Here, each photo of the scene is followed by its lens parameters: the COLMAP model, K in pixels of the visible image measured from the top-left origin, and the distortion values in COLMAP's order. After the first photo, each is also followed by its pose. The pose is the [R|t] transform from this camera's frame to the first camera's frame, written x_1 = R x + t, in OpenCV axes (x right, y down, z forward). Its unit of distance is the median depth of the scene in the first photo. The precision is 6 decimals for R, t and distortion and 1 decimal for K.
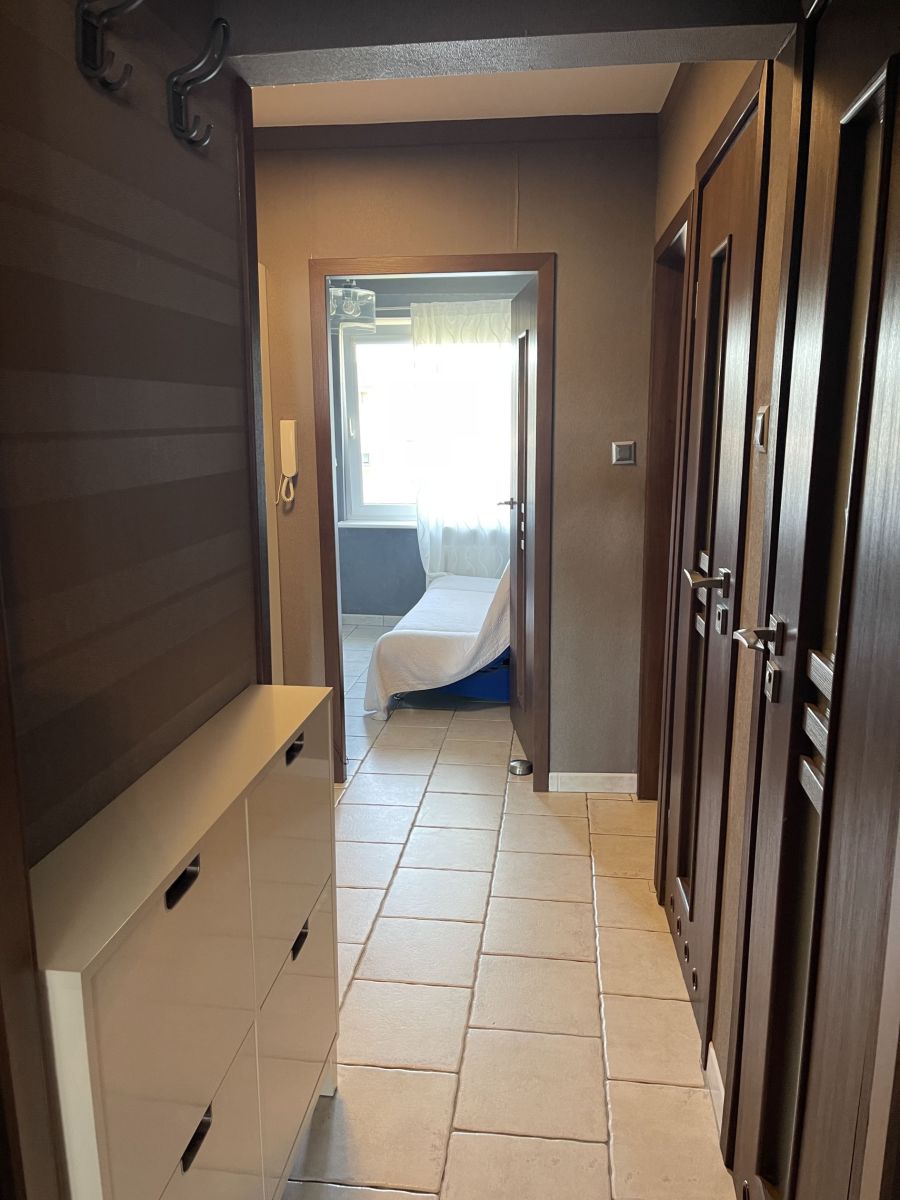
lens RADIAL K [[897.1, 0, 463.1], [0, 897.1, 624.4], [0, 0, 1]] dist [0.039398, -0.033221]
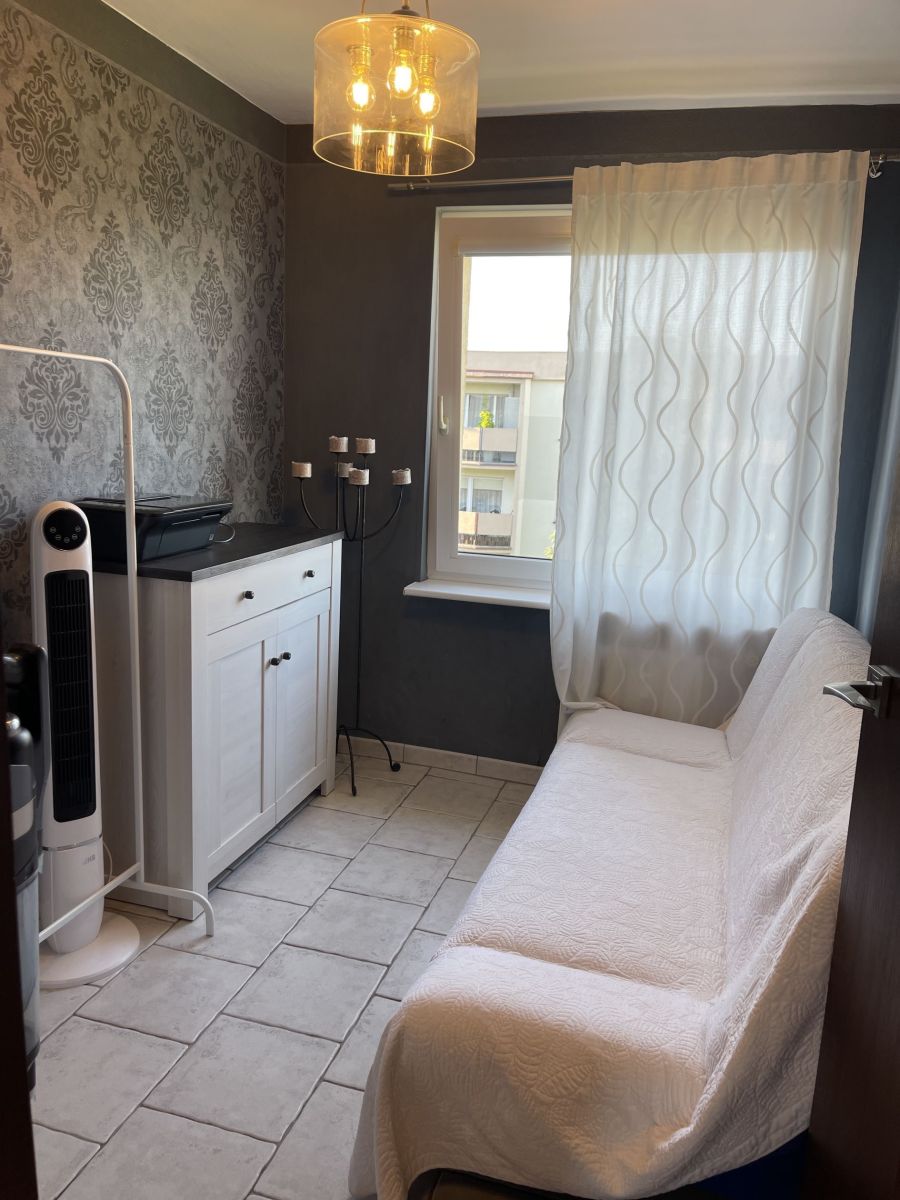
lens RADIAL K [[897.1, 0, 446.2], [0, 897.1, 607.8], [0, 0, 1]] dist [0.039398, -0.033221]
pose [[0.981638, 0.080574, -0.172898, -0.022016], [-0.083226, 0.996498, -0.008131, -0.105288], [0.171638, 0.022371, 0.984906, 0.502631]]
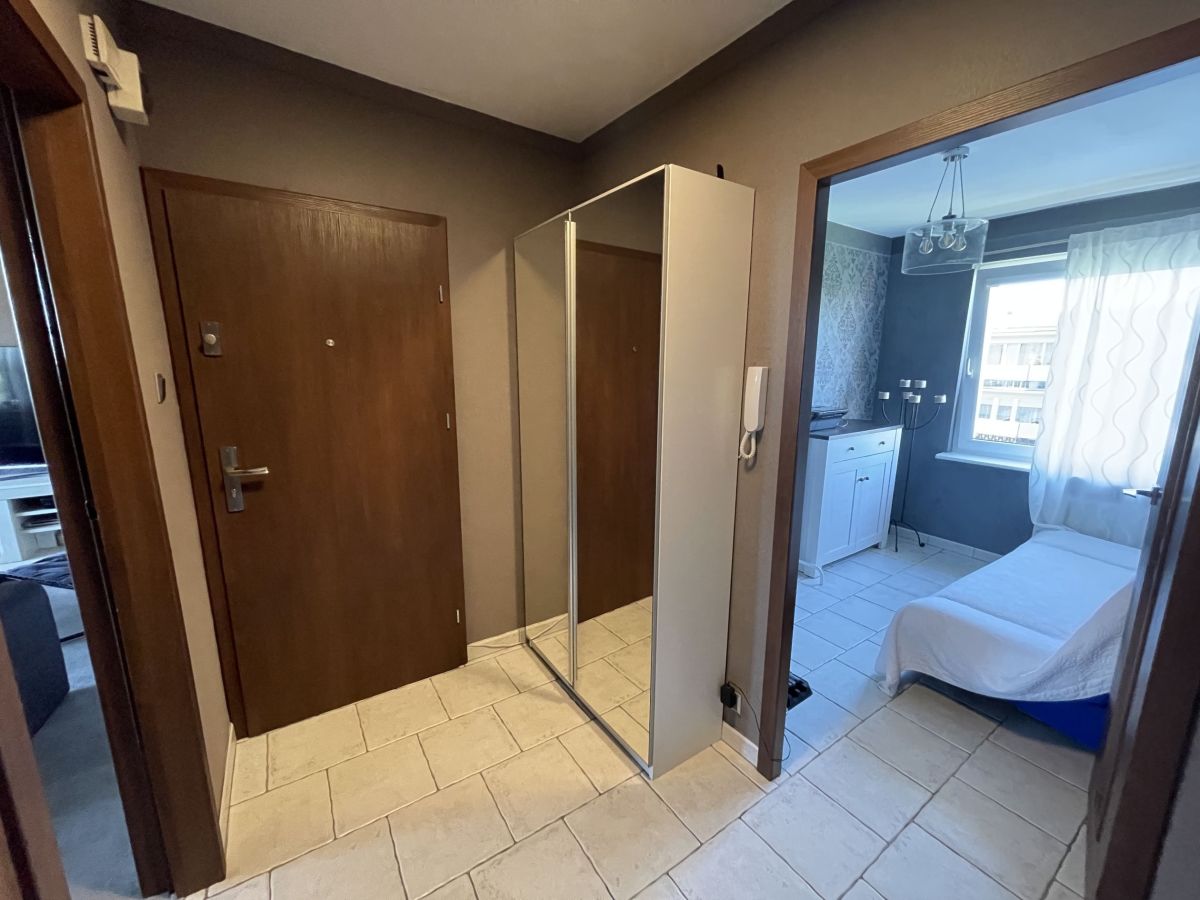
lens RADIAL K [[477.4, 0, 597.4], [0, 477.4, 454.4], [0, 0, 1]] dist [-0.001338, -0.000988]
pose [[0.634895, 0.152539, -0.757391, 0.037993], [-0.167486, 0.984178, 0.057817, -0.082955], [0.754226, 0.090144, 0.650397, 0.339410]]
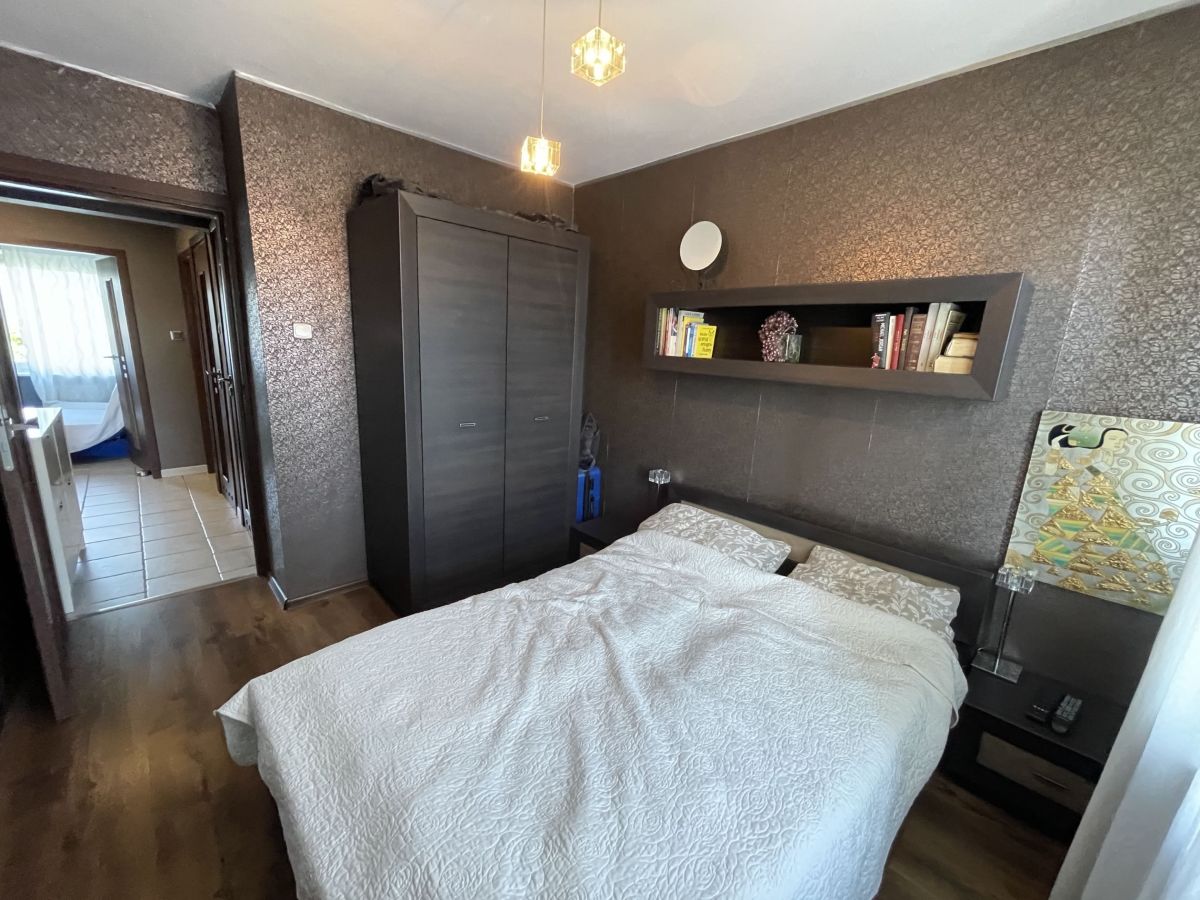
lens RADIAL K [[477.4, 0, 605.0], [0, 477.4, 447.4], [0, 0, 1]] dist [-0.001338, -0.000988]
pose [[0.635707, -0.133595, 0.760282, -0.064022], [0.115062, 0.990307, 0.077806, 0.084999], [-0.763307, 0.038018, 0.644917, -0.423106]]
